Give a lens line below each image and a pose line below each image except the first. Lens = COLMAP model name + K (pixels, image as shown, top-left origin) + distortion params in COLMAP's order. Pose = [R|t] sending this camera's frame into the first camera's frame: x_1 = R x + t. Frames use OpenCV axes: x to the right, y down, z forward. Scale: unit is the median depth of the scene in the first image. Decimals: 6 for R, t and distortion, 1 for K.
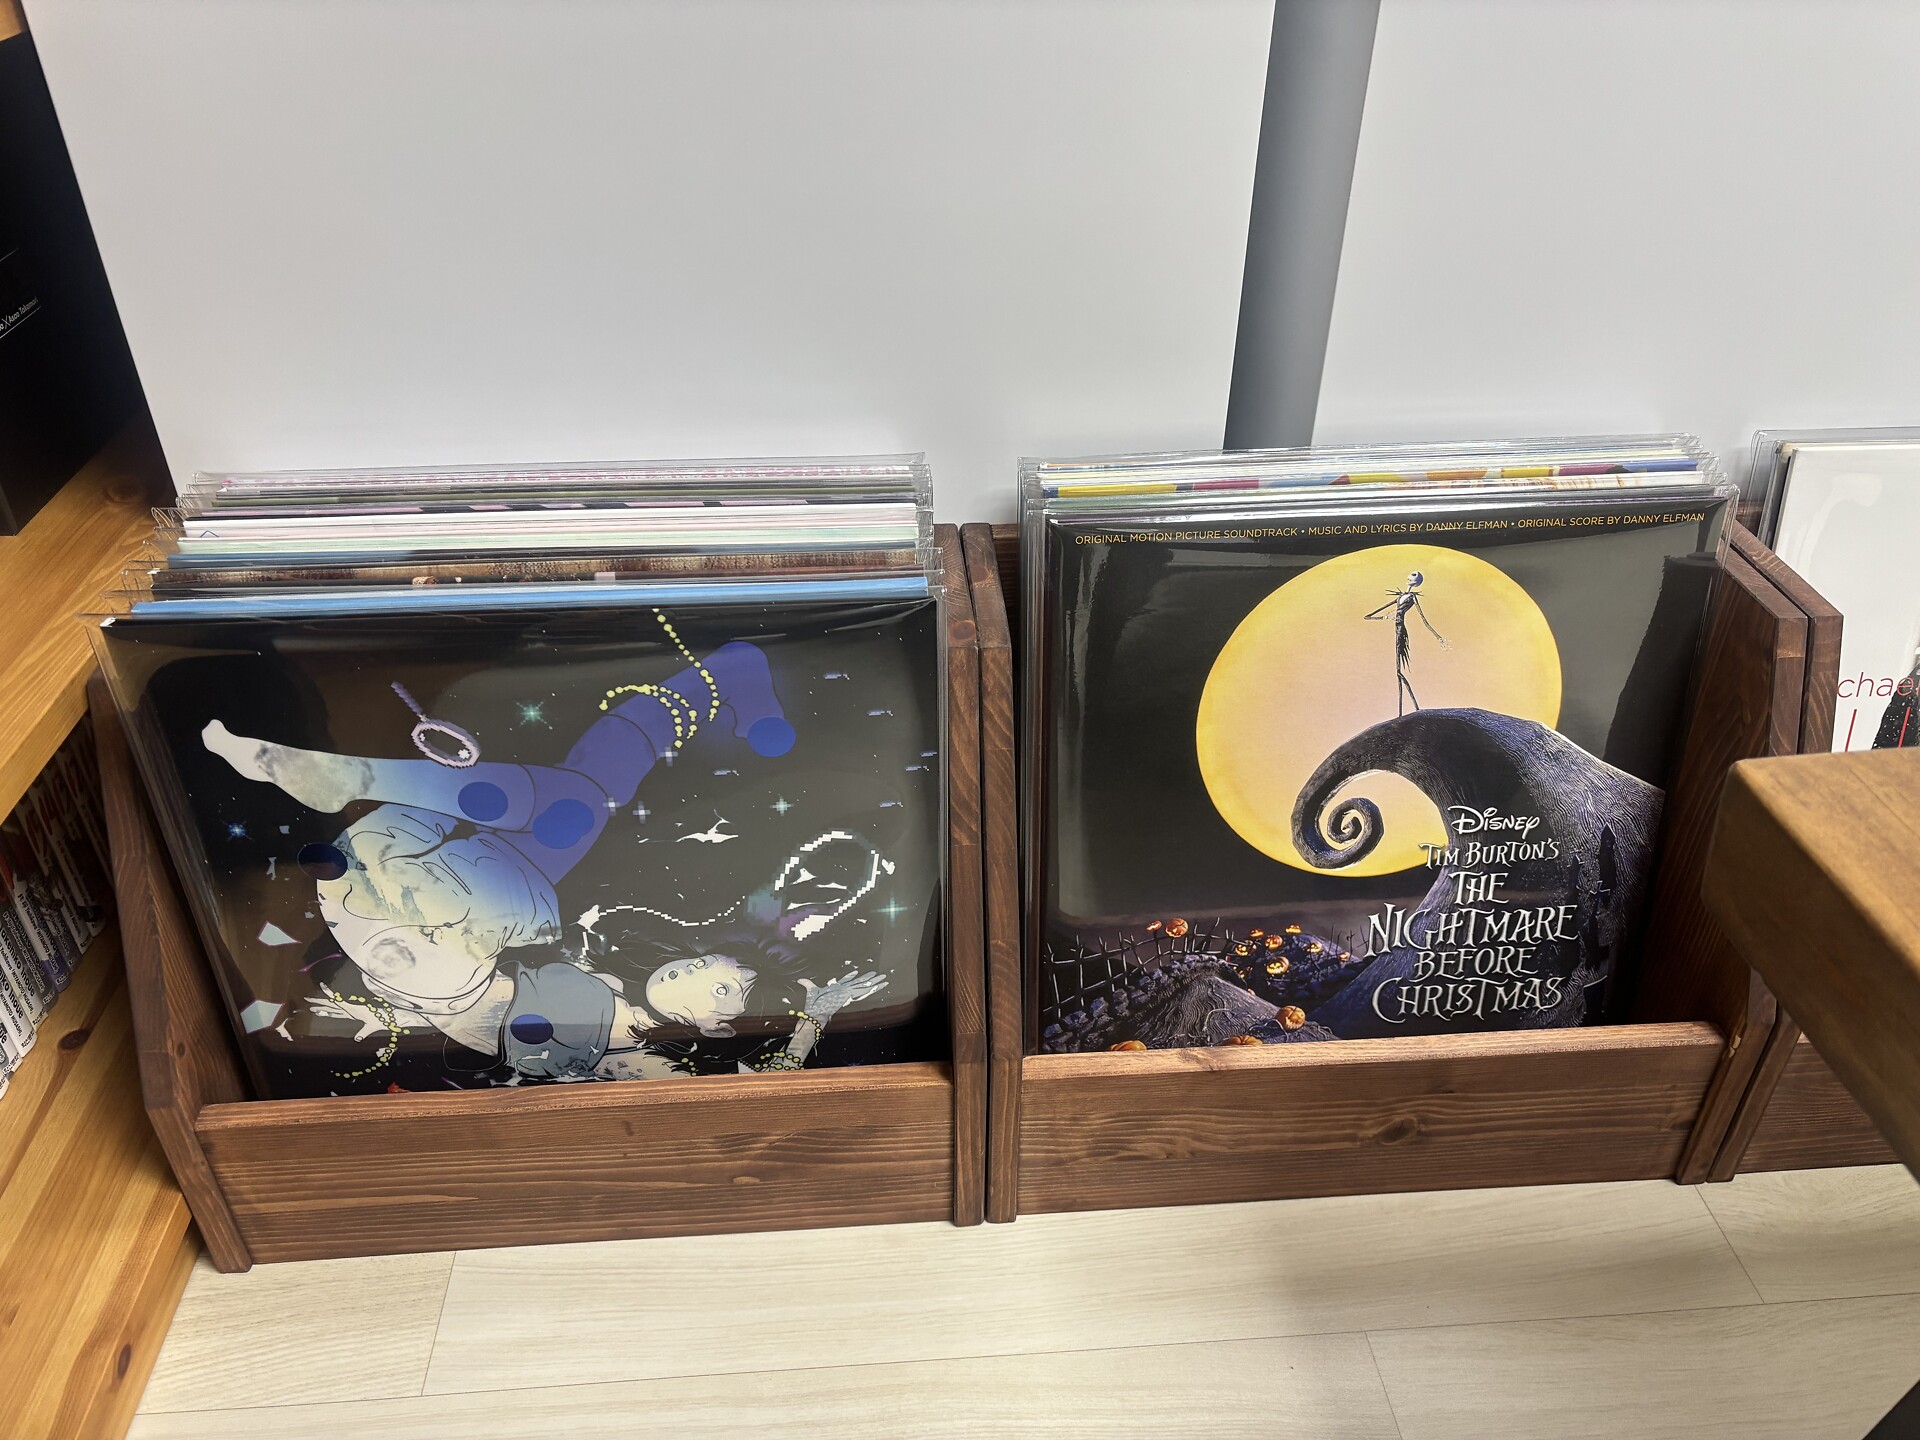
lens RADIAL K [[1451.6, 0, 960.0], [0, 1451.6, 720.0], [0, 0, 1]] dist [0.045190, -0.084821]
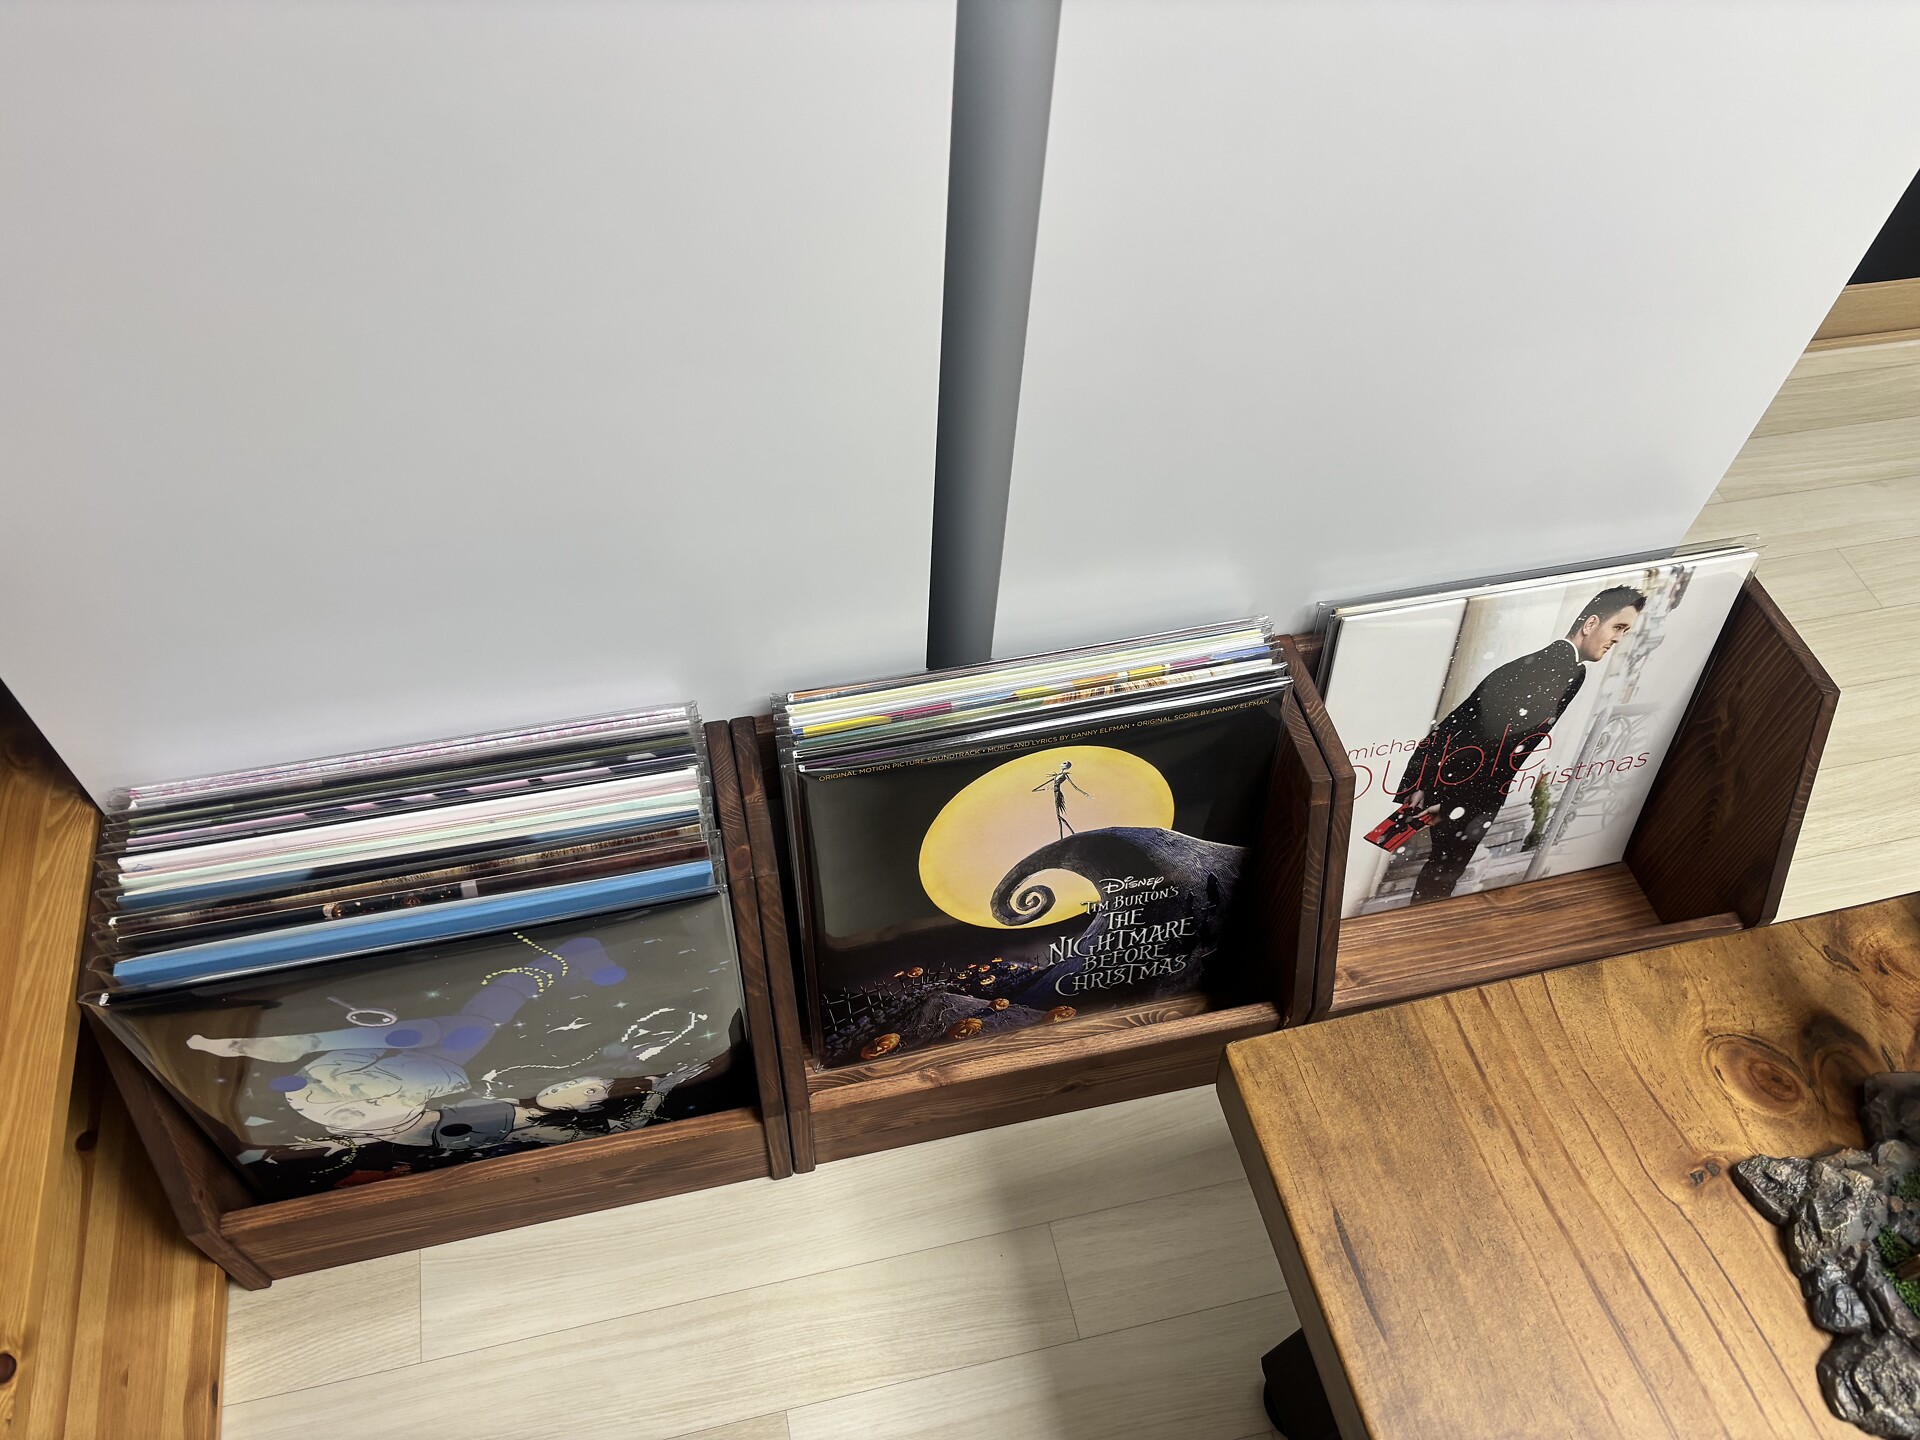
lens RADIAL K [[1451.6, 0, 960.0], [0, 1451.6, 720.0], [0, 0, 1]] dist [0.045190, -0.084821]
pose [[0.986868, -0.097045, 0.129127, 0.039086], [0.050097, 0.943872, 0.326491, -0.576524], [-0.153563, -0.315735, 0.936339, -0.249236]]
